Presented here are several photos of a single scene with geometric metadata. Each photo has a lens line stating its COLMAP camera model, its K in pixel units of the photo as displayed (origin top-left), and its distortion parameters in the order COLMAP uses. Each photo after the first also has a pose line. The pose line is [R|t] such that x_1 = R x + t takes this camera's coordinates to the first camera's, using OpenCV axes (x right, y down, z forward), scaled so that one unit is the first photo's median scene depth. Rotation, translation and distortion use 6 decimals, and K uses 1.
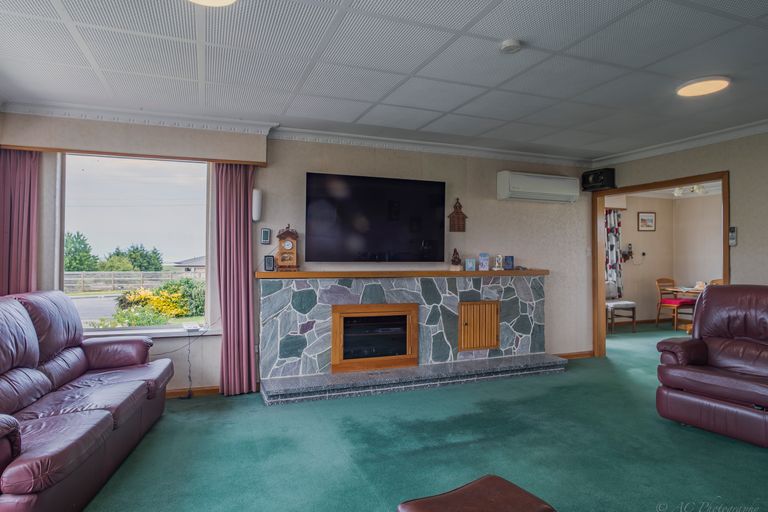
lens RADIAL K [[461.4, 0, 380.5], [0, 461.4, 253.7], [0, 0, 1]] dist [-0.023717, 0.008290]
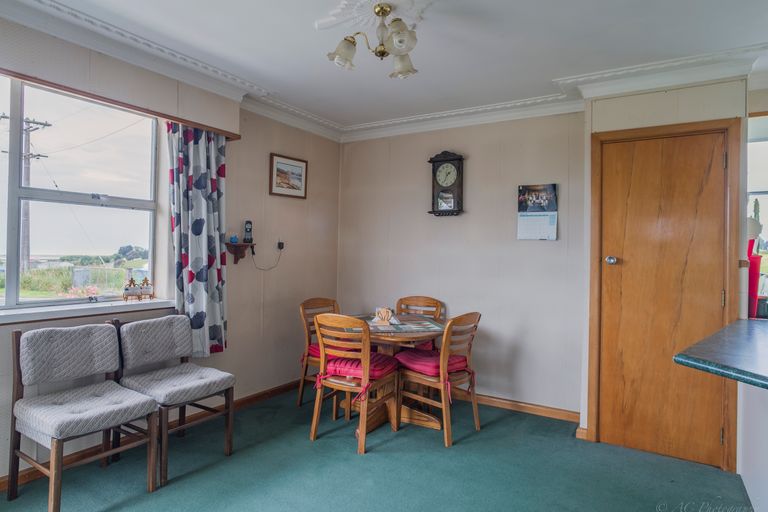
lens RADIAL K [[461.4, 0, 385.3], [0, 461.4, 255.2], [0, 0, 1]] dist [-0.023717, 0.008290]
pose [[0.799159, 0.010846, 0.601022, 0.393871], [-0.022158, 0.999689, 0.011421, 0.003006], [-0.600712, -0.022445, 0.799151, 0.586542]]
